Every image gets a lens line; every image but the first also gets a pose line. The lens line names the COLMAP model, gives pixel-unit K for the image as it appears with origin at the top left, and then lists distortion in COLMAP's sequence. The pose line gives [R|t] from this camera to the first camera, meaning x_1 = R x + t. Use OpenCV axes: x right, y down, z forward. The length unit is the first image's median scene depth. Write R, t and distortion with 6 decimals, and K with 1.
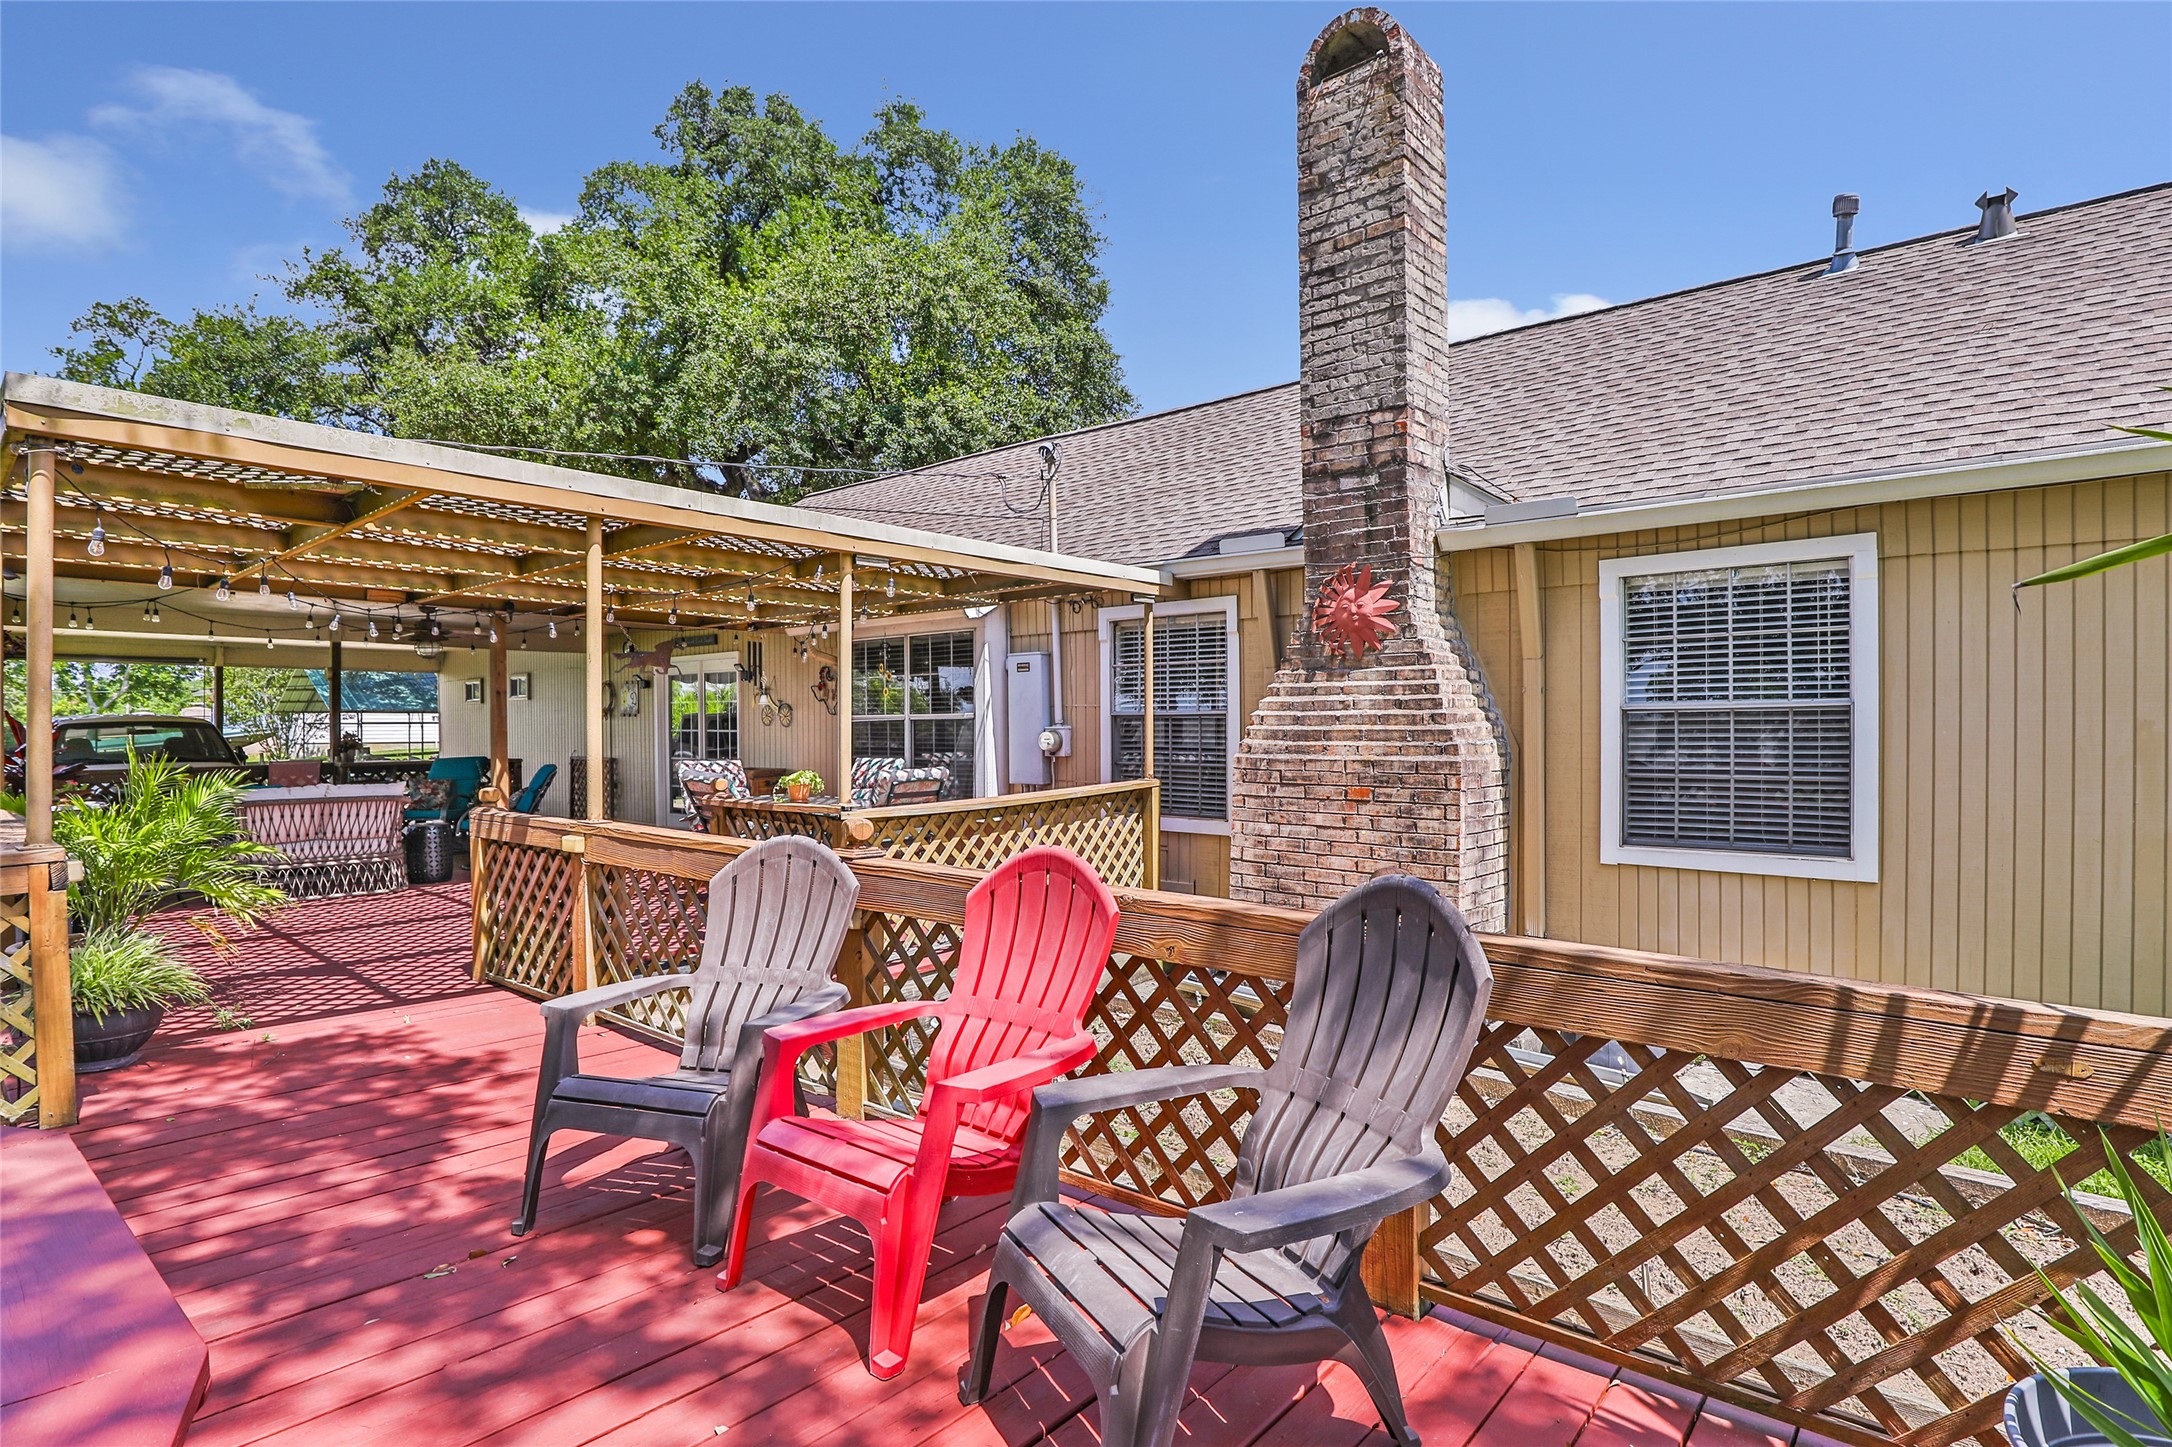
lens RADIAL K [[996.5, 0, 1086.0], [0, 996.5, 723.5], [0, 0, 1]] dist [-0.000383, -0.000069]
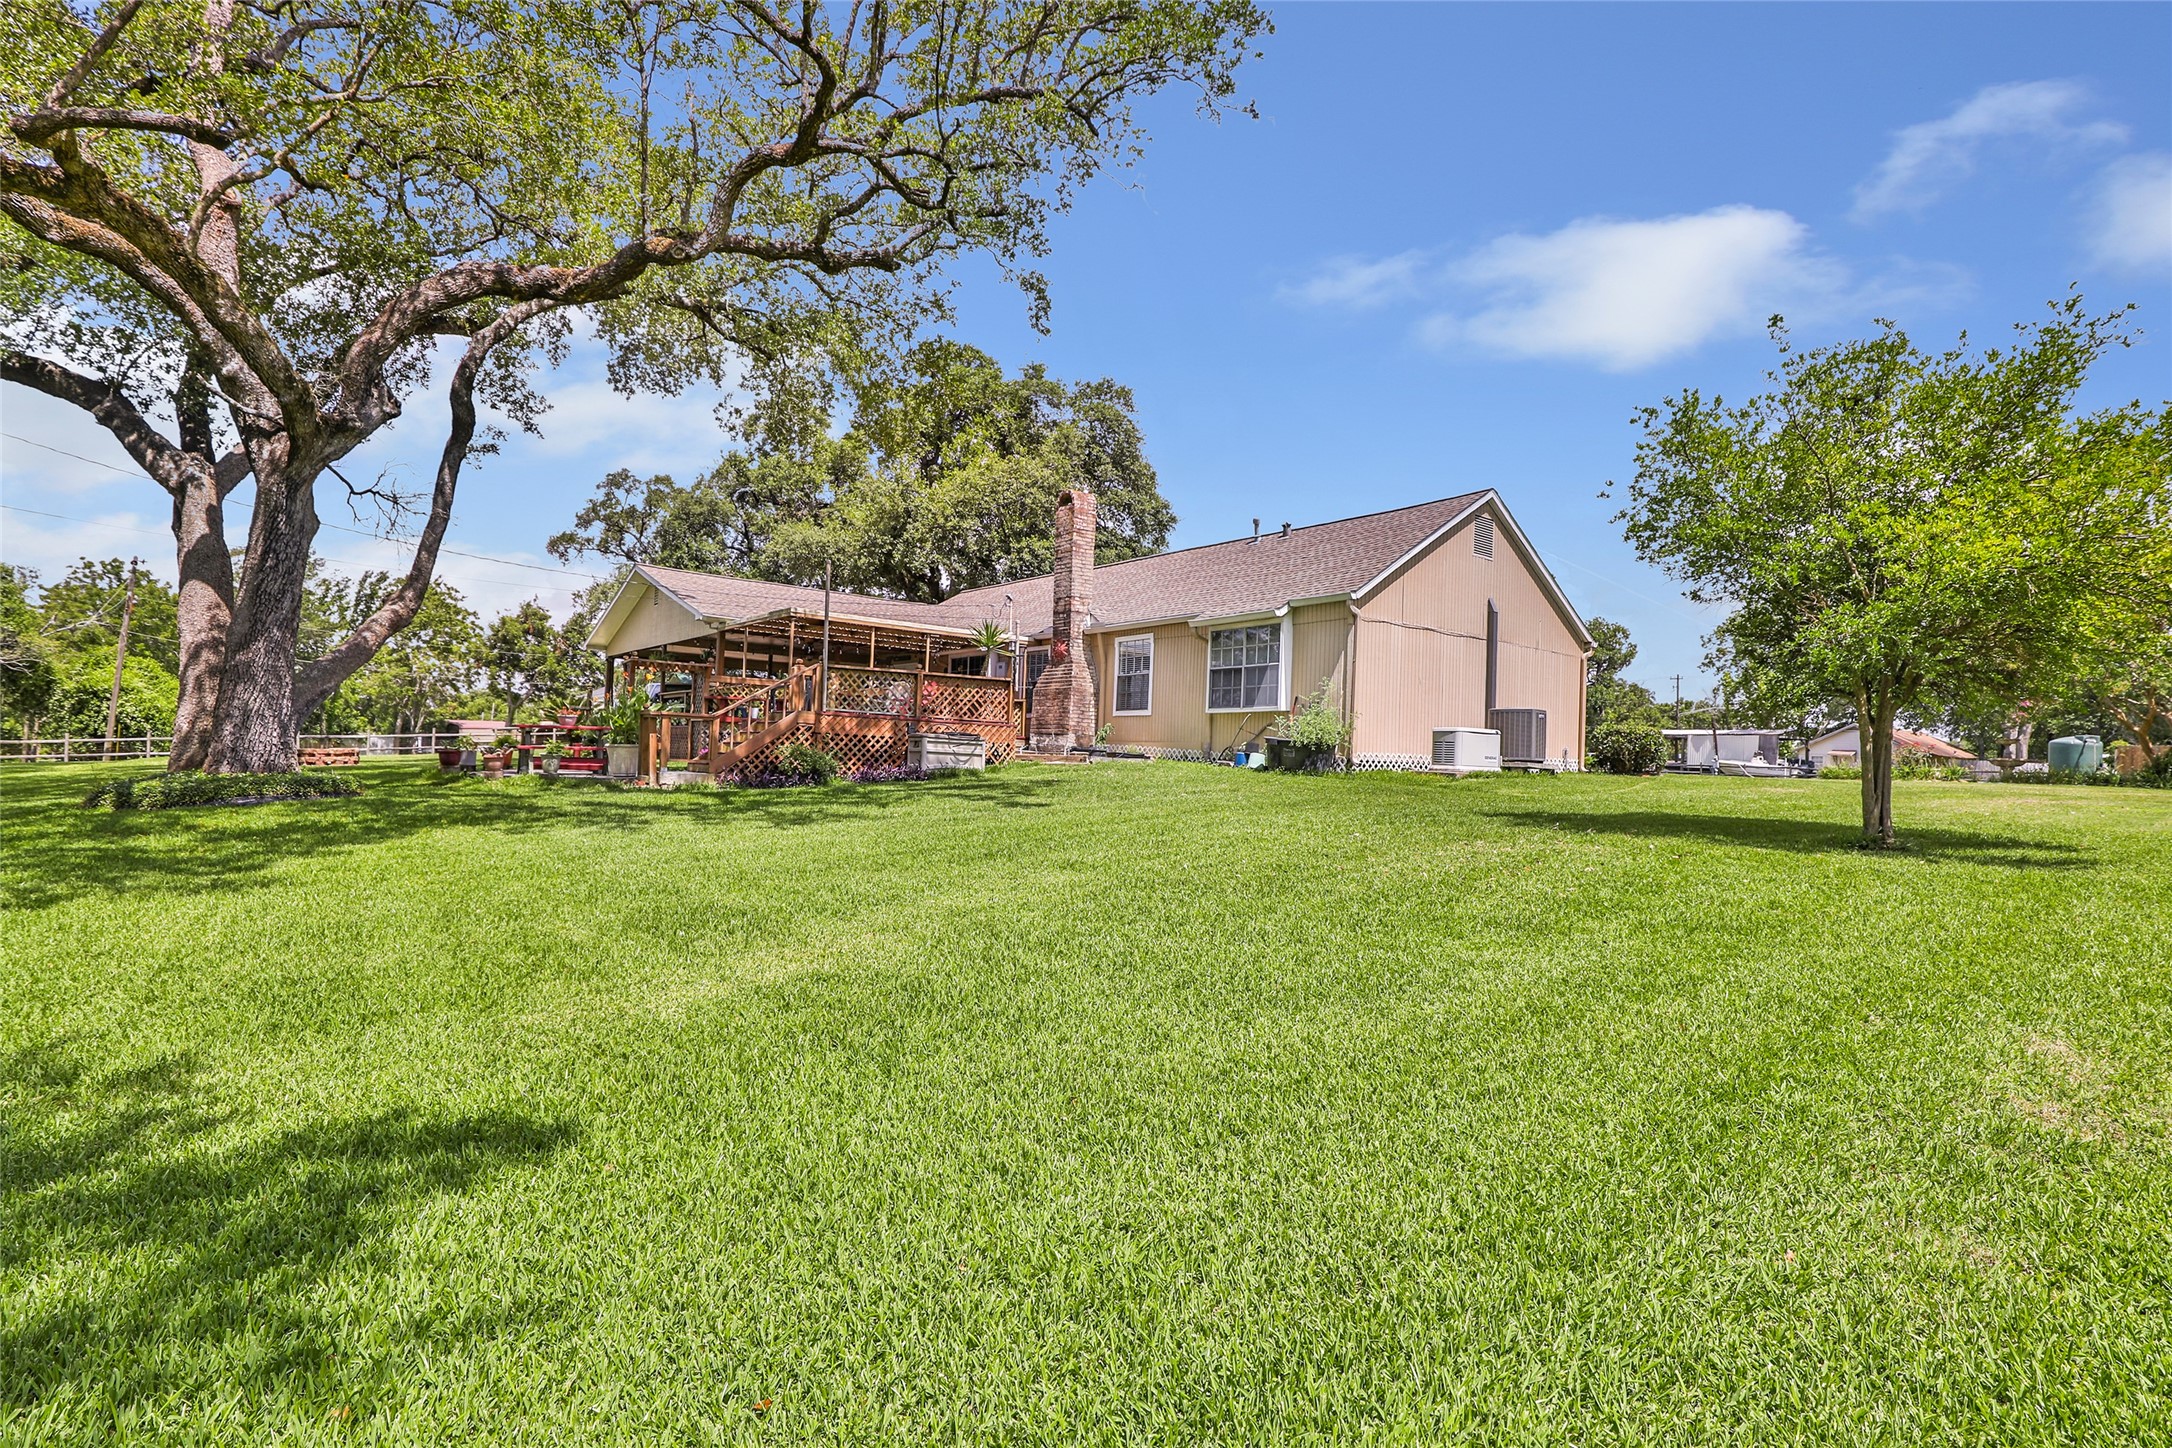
lens RADIAL K [[996.5, 0, 1086.0], [0, 996.5, 724.0], [0, 0, 1]] dist [-0.000383, -0.000069]
pose [[0.976991, 0.035300, -0.210340, 0.403424], [-0.044718, 0.998191, -0.040185, 0.106977], [0.208540, 0.048667, 0.976802, -0.904389]]
